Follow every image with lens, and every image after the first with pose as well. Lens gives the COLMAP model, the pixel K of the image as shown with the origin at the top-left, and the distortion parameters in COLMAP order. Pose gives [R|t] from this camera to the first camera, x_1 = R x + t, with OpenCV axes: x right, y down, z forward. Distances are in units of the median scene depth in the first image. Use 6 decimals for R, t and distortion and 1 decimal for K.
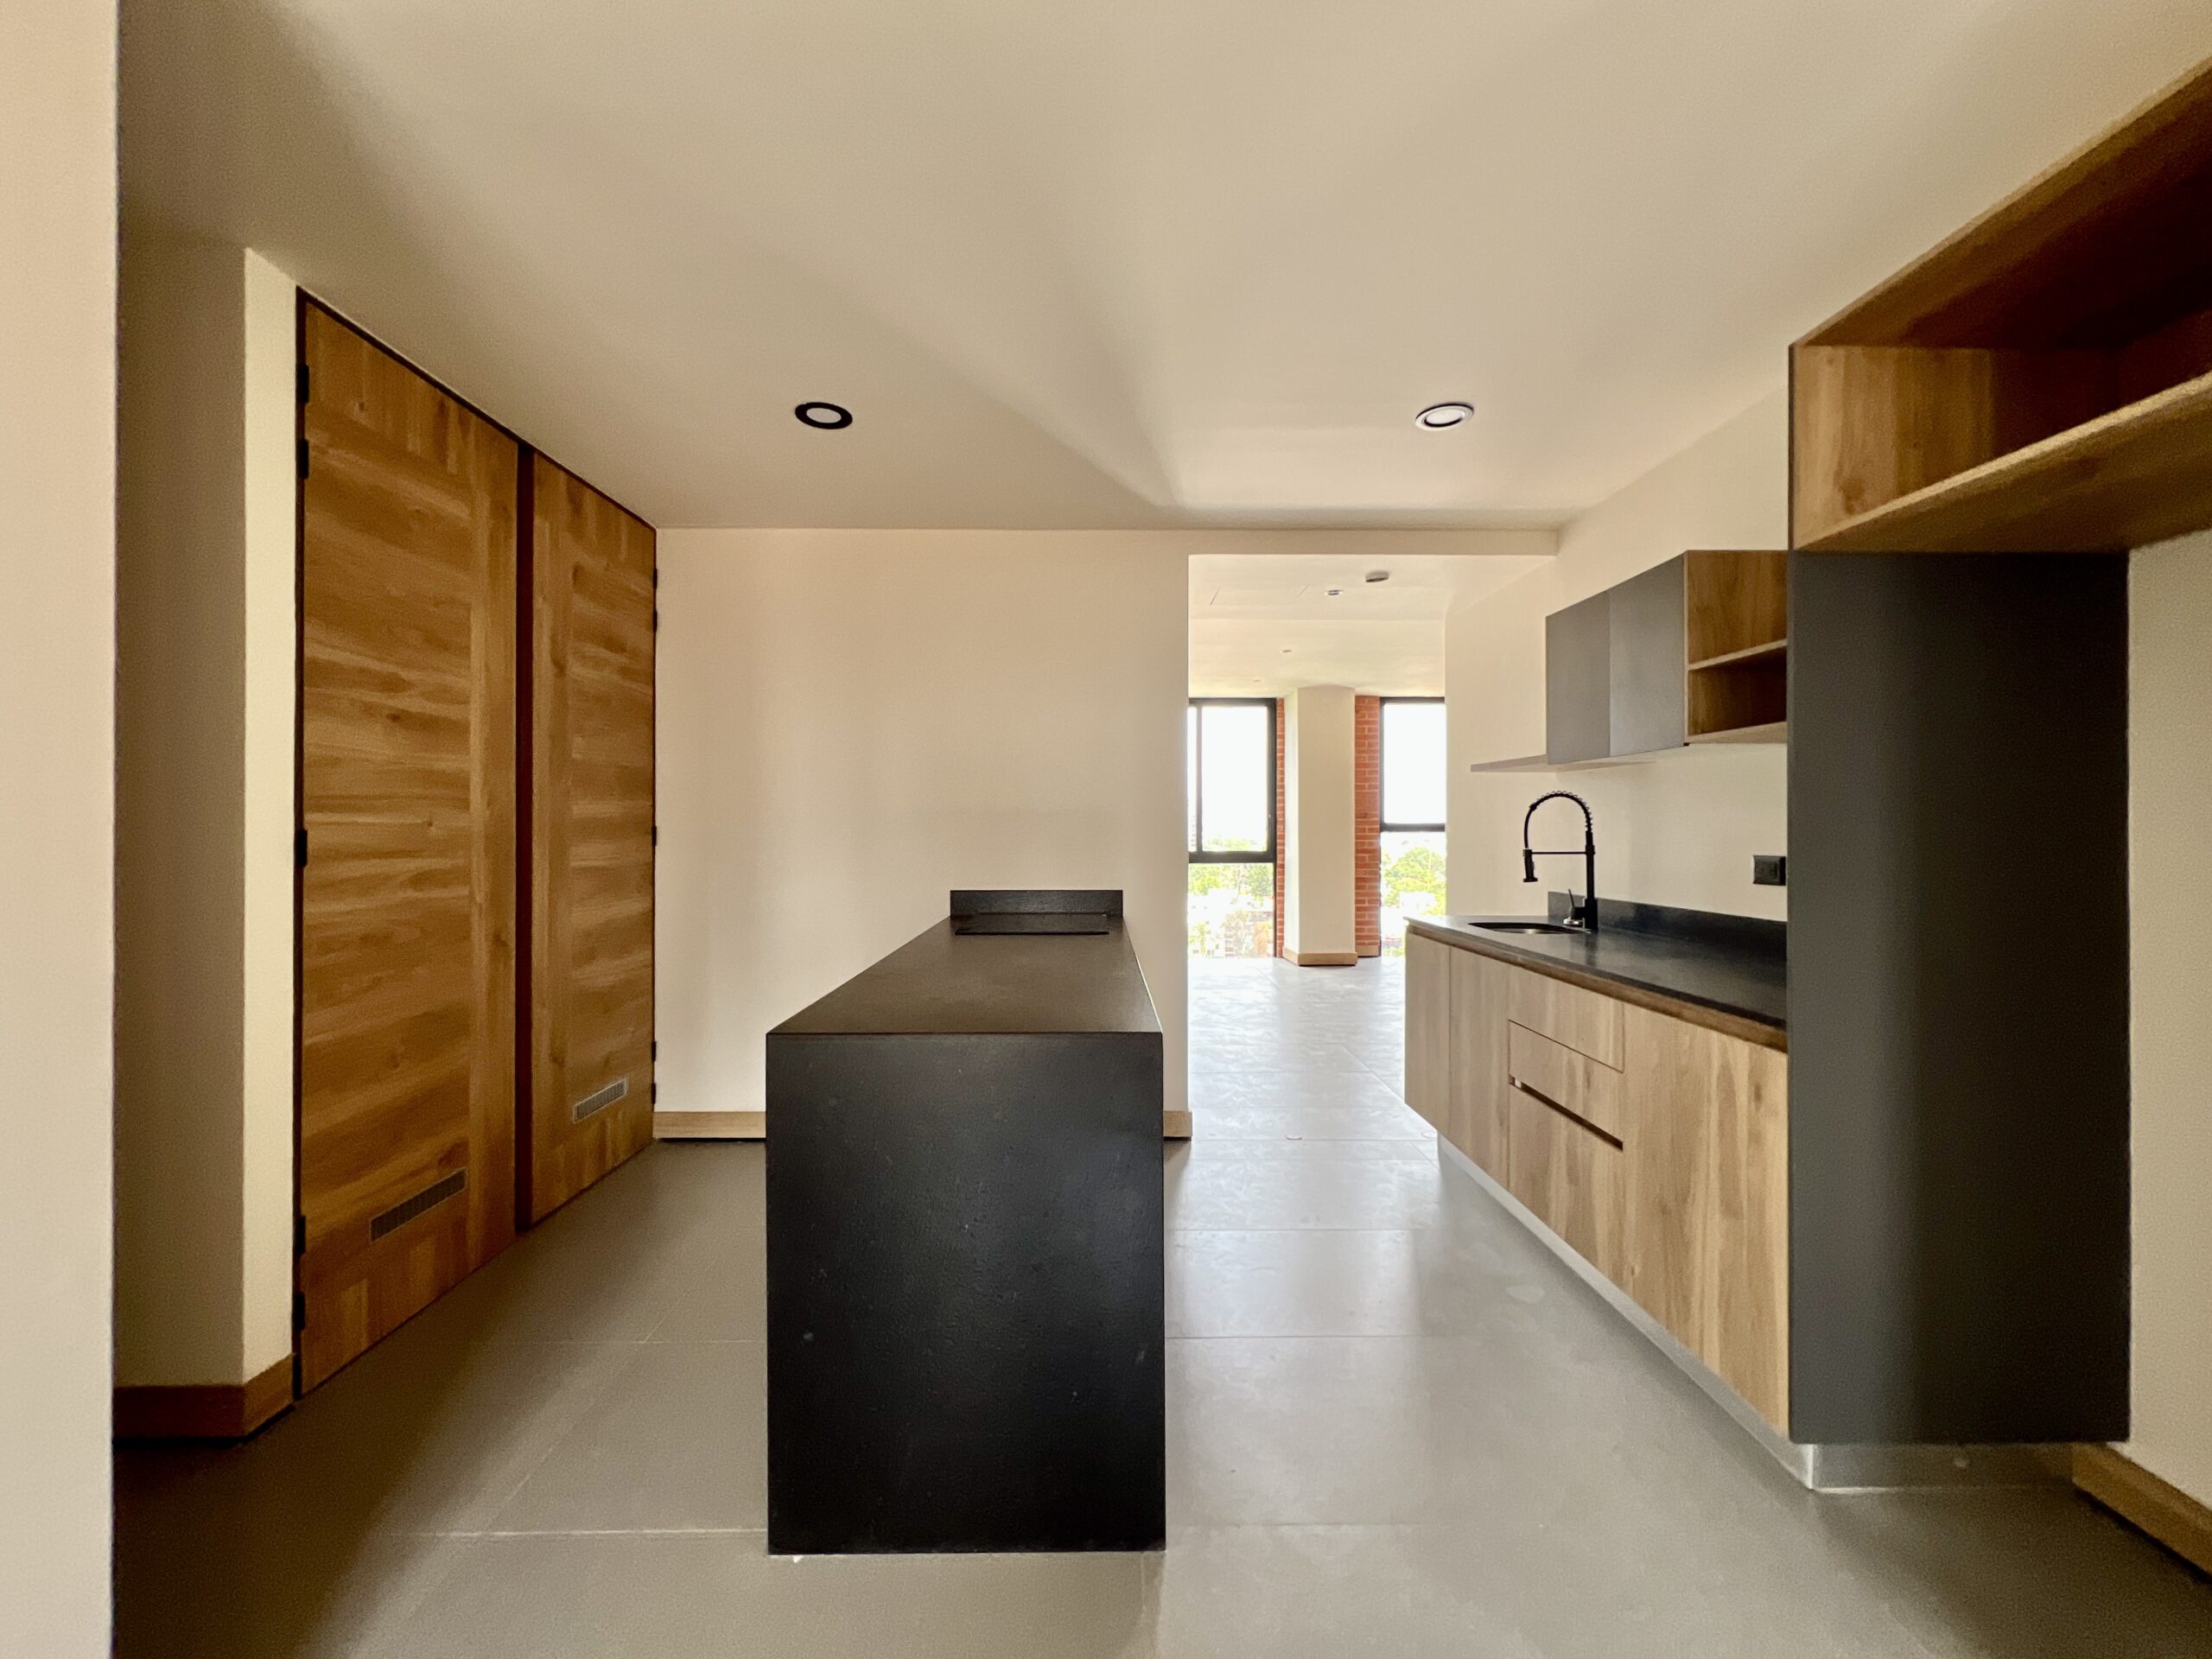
lens RADIAL K [[899.0, 0, 1106.0], [0, 899.0, 829.5], [0, 0, 1]] dist [0.000384, 0.000157]
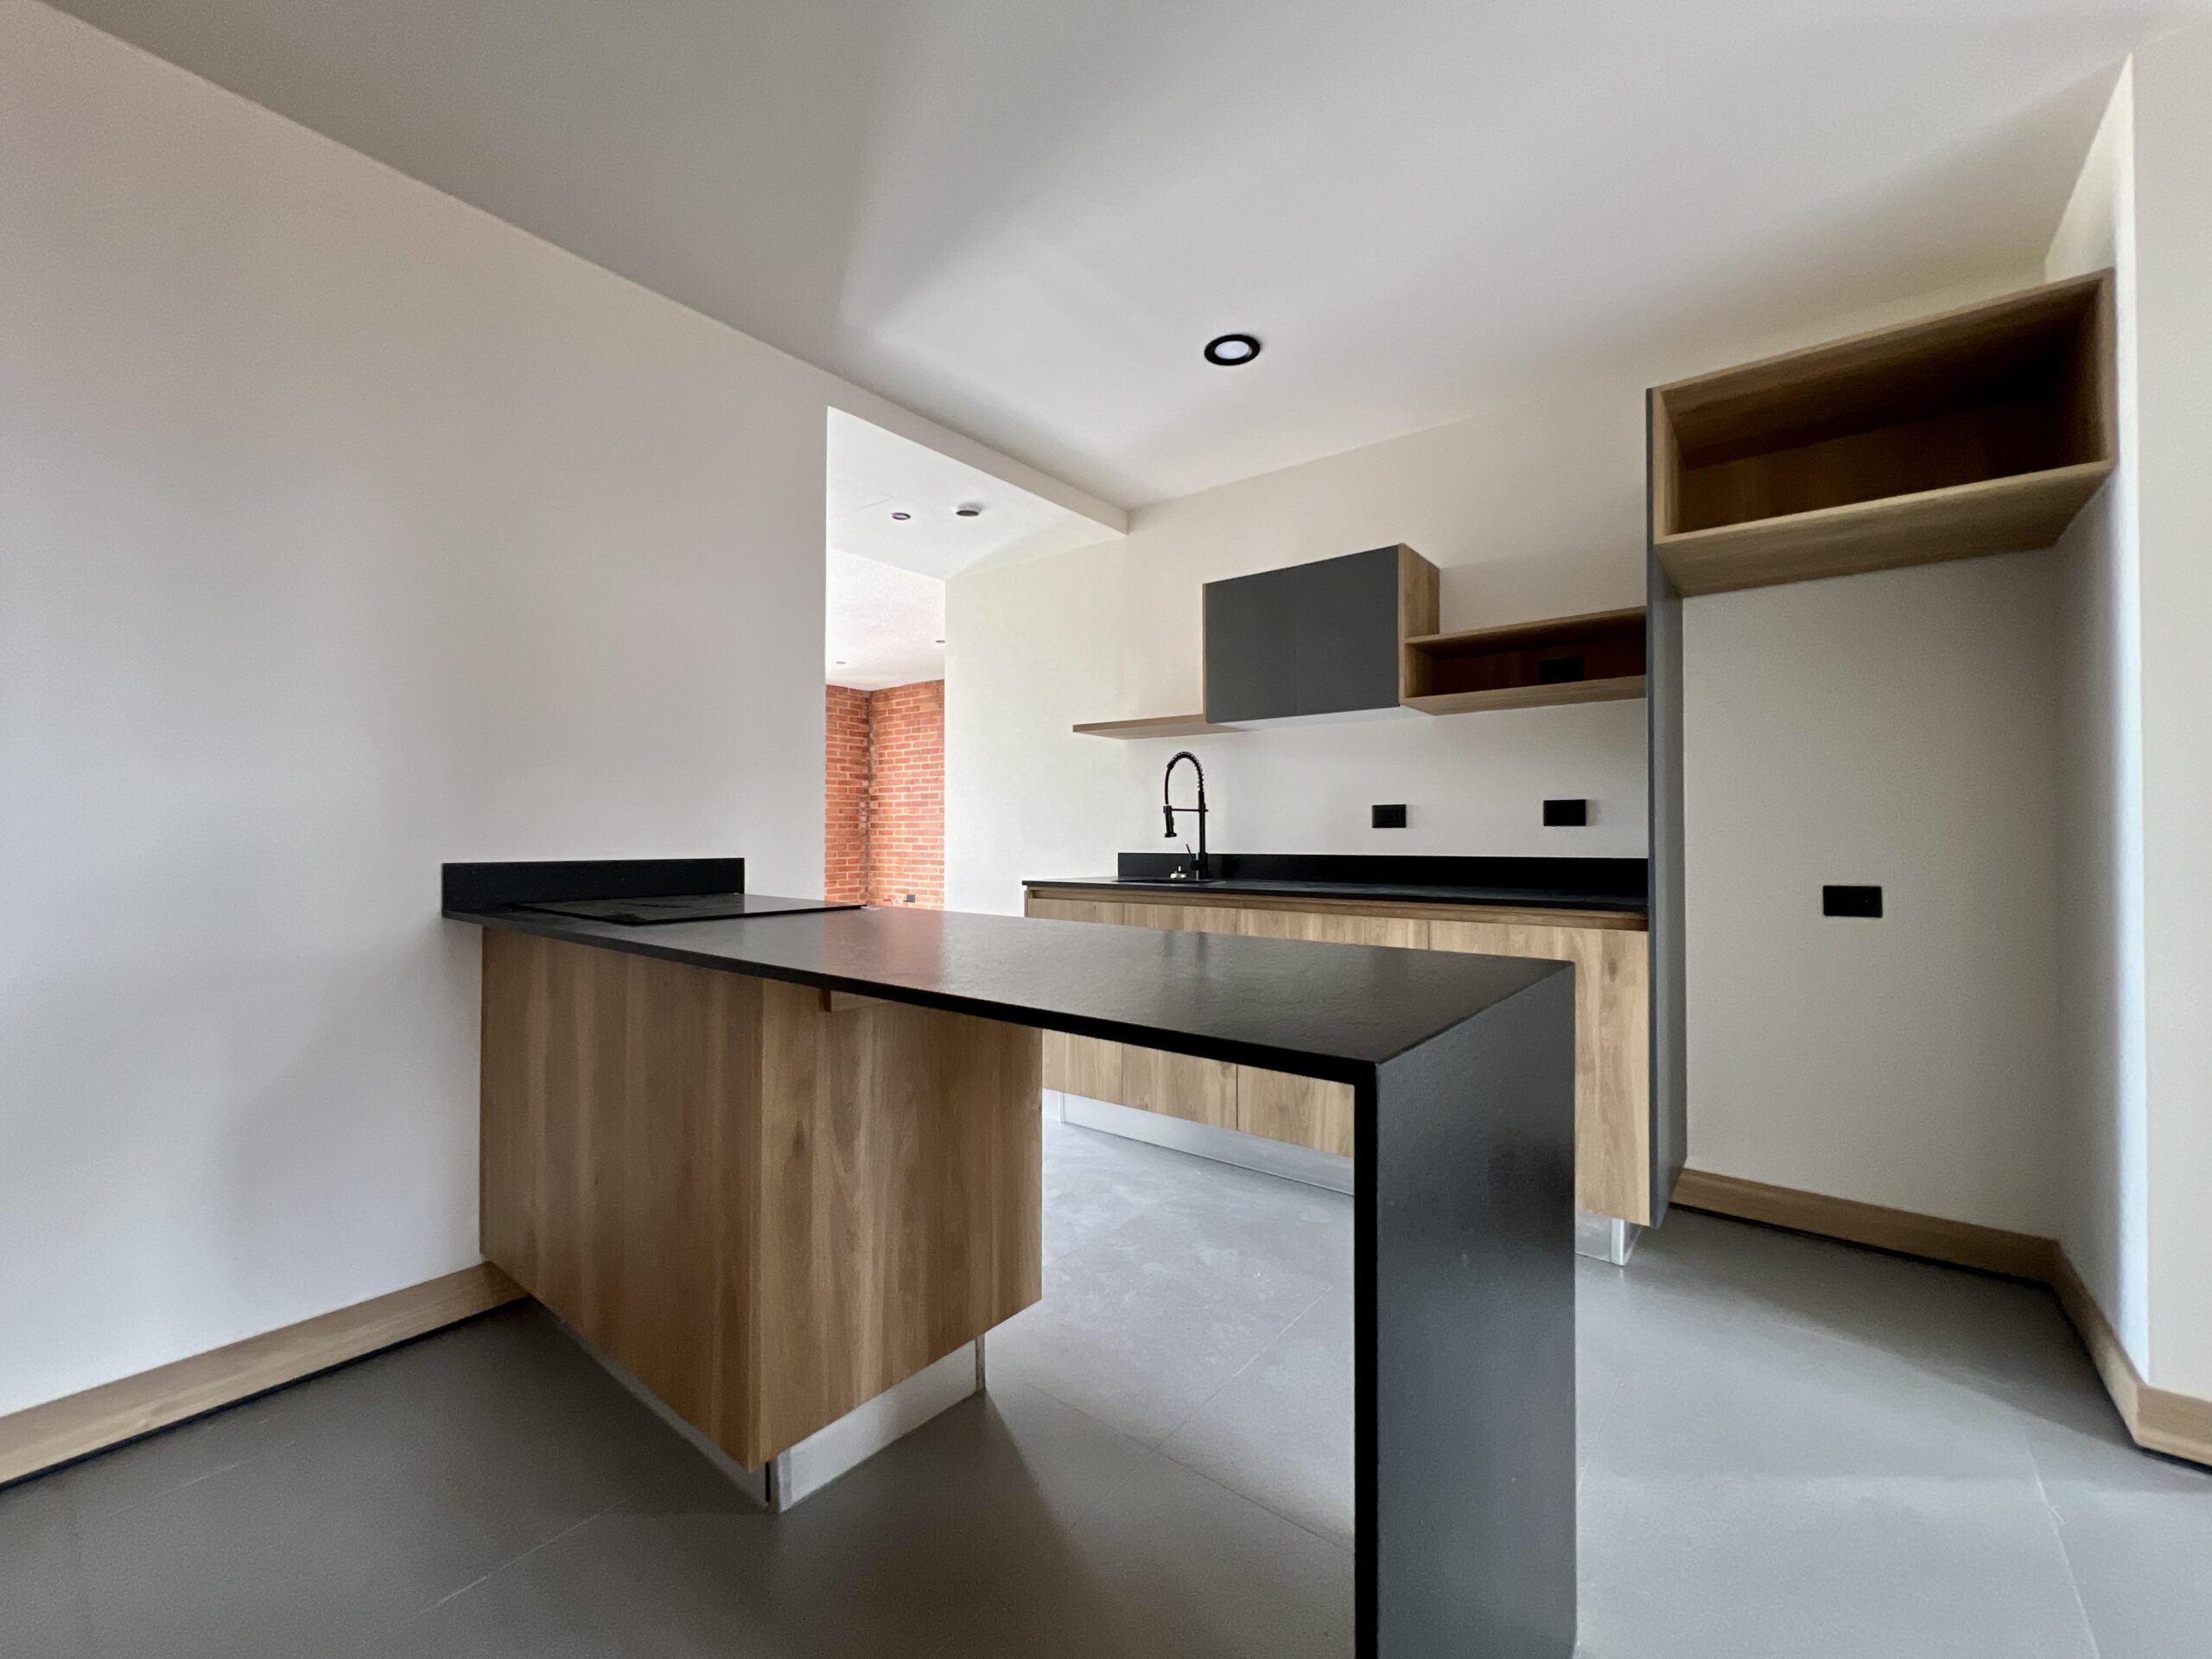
lens RADIAL K [[899.0, 0, 1106.0], [0, 899.0, 829.5], [0, 0, 1]] dist [0.000384, 0.000157]
pose [[0.635951, 0.005219, 0.771712, -0.415444], [0.000149, 0.999976, -0.006885, 0.061941], [-0.771729, 0.004494, 0.635935, 0.434909]]
